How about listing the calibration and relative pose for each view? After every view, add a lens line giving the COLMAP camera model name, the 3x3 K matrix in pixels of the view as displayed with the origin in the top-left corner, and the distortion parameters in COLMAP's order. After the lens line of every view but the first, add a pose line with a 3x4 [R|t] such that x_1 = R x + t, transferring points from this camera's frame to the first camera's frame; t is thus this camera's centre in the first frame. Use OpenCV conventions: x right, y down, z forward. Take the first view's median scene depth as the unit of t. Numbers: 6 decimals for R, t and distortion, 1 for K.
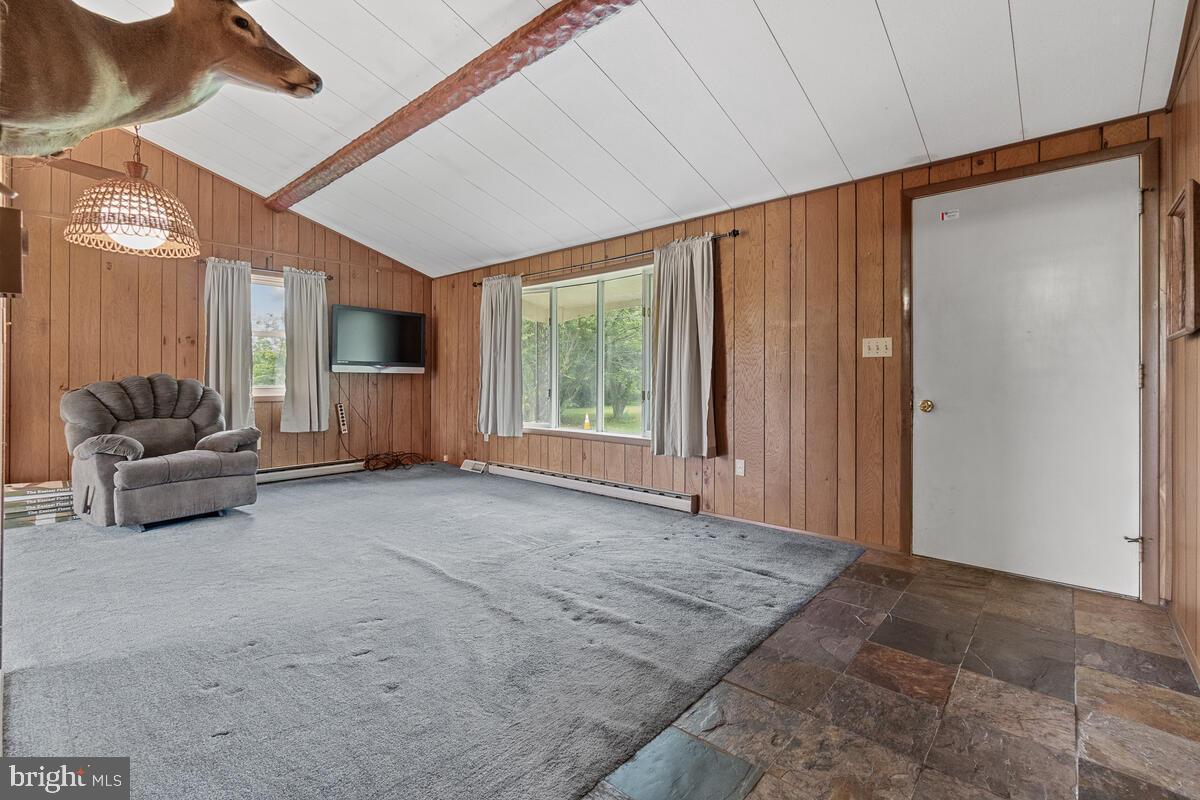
lens RADIAL K [[532.4, 0, 591.0], [0, 532.4, 374.0], [0, 0, 1]] dist [0.002598, 0.000271]
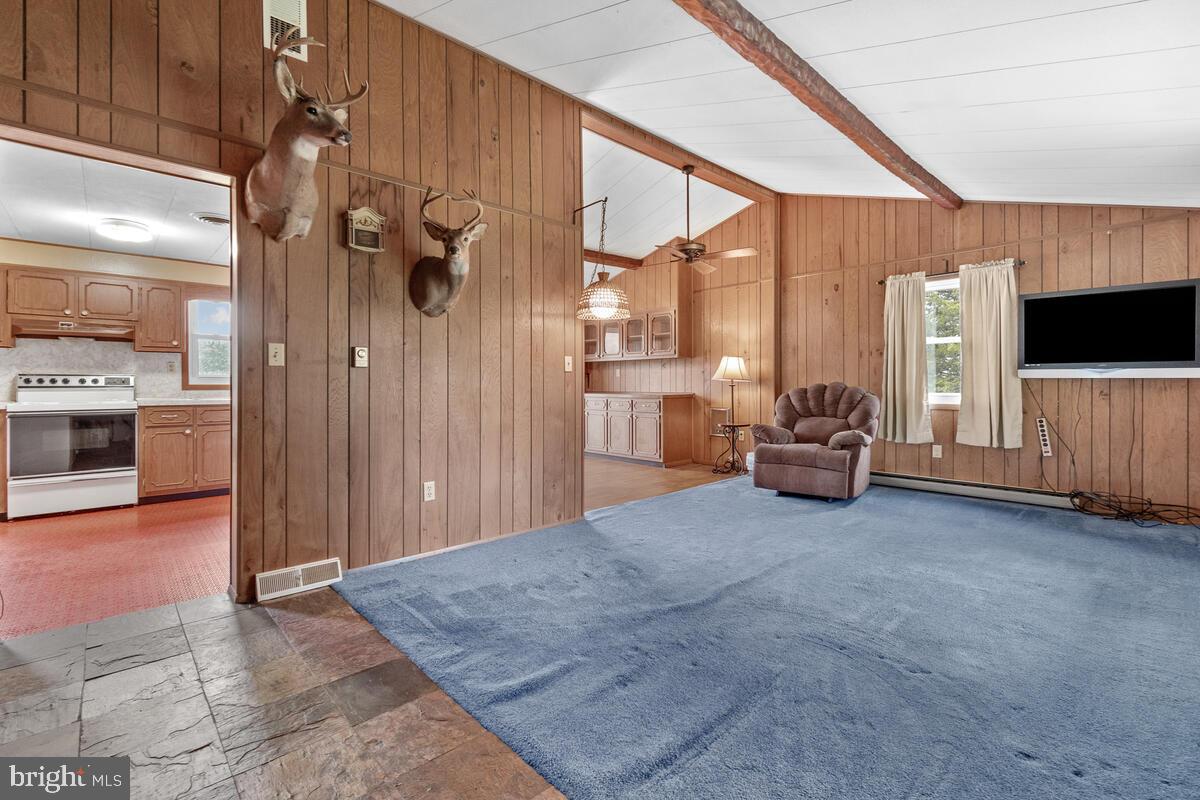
lens RADIAL K [[534.0, 0, 603.2], [0, 534.0, 384.4], [0, 0, 1]] dist [-0.018665, -0.000065]
pose [[-0.079180, 0.000579, -0.996860, 0.460289], [0.006056, 0.999982, 0.000099, 0.001712], [0.996842, -0.006029, -0.079182, 0.529052]]
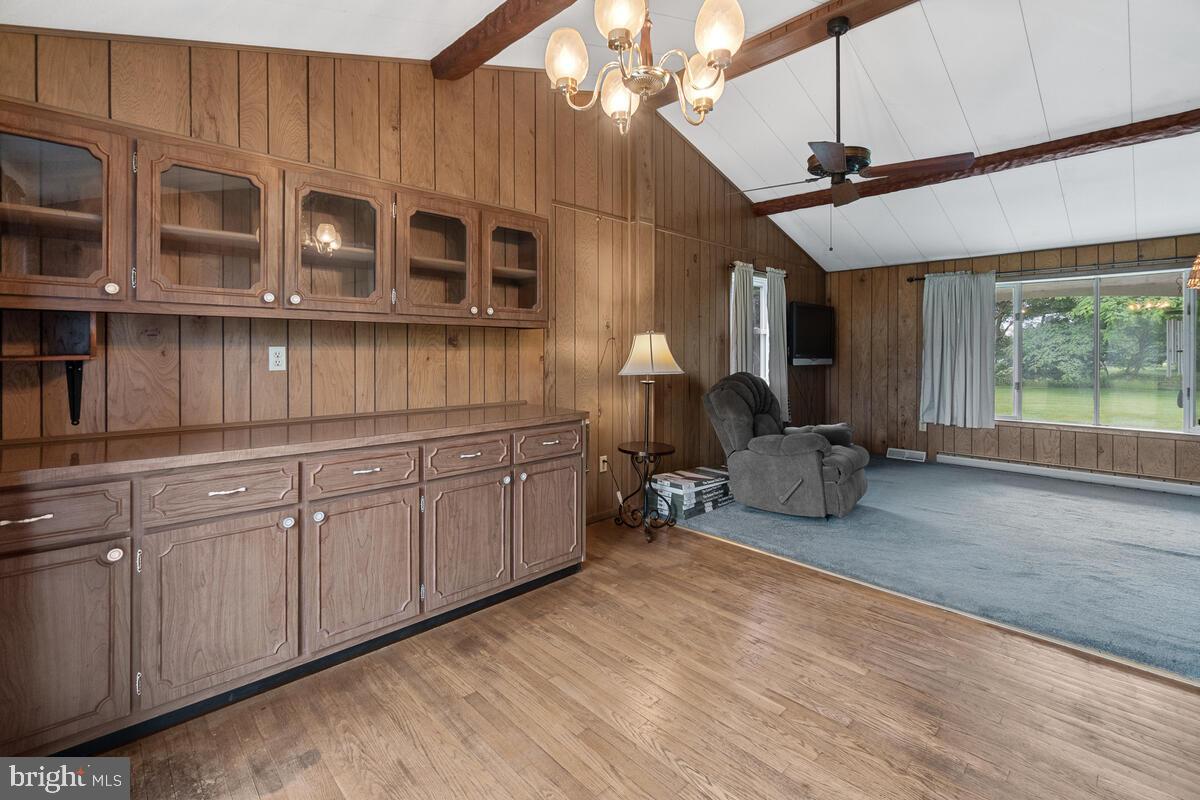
lens RADIAL K [[531.3, 0, 596.8], [0, 531.3, 354.2], [0, 0, 1]] dist [-0.000792, -0.000110]
pose [[0.997959, -0.000537, -0.063853, -0.988656], [0.001349, 0.999919, 0.012662, -0.048874], [0.063841, -0.012723, 0.997879, -0.092923]]
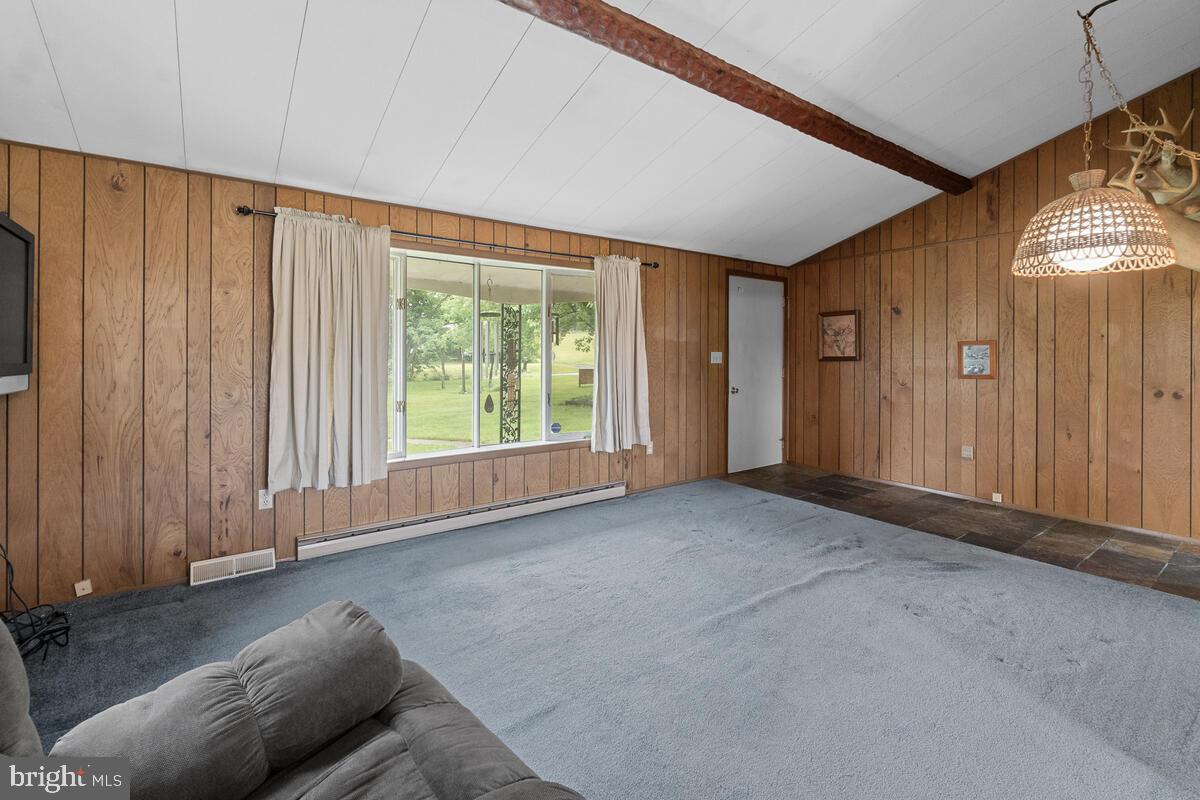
lens RADIAL K [[531.3, 0, 596.8], [0, 531.3, 354.2], [0, 0, 1]] dist [-0.000792, -0.000110]
pose [[0.208090, -0.001108, 0.978109, -0.842221], [-0.008097, 0.999963, 0.002855, -0.044277], [-0.978076, -0.008514, 0.208074, 0.727305]]
